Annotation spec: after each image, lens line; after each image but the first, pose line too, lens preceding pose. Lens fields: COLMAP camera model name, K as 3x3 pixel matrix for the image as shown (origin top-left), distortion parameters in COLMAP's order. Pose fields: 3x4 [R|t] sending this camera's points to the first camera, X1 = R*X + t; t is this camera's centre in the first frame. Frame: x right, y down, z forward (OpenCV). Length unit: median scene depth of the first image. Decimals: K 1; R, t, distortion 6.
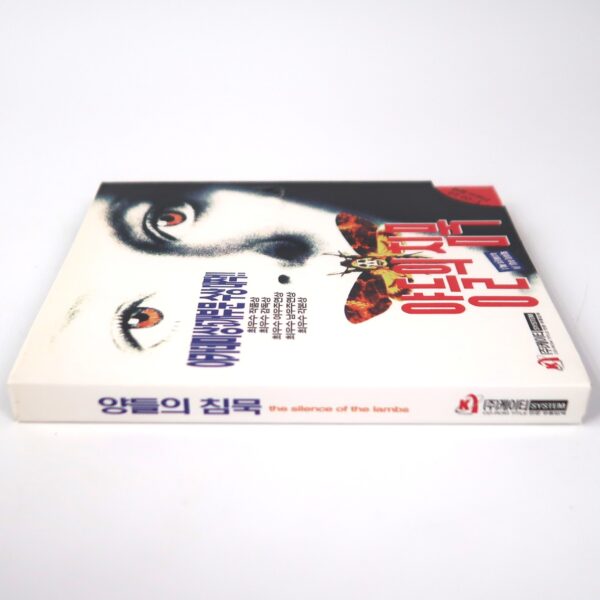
lens RADIAL K [[891.1, 0, 298.4], [0, 891.1, 326.8], [0, 0, 1]] dist [0.005579, -0.017600]
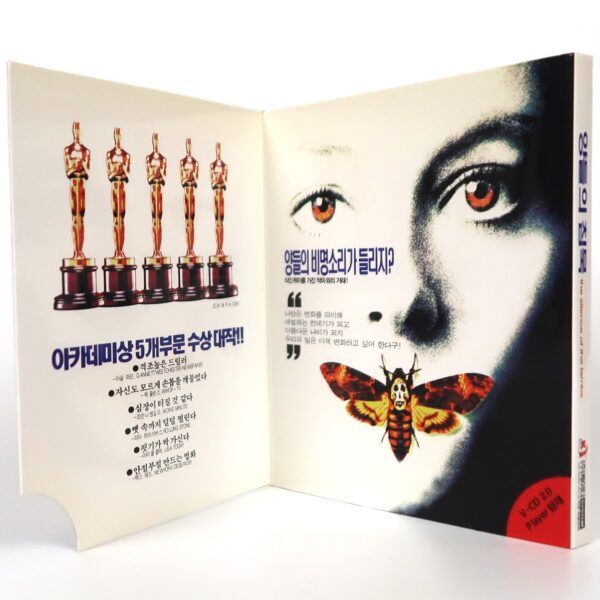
lens RADIAL K [[891.1, 0, 298.4], [0, 891.1, 326.8], [0, 0, 1]] dist [0.005579, -0.017600]
pose [[0.025122, 0.996418, 0.080748, -0.095914], [0.218023, -0.084290, 0.972297, -1.165794], [0.975620, -0.006822, -0.219360, 1.120659]]
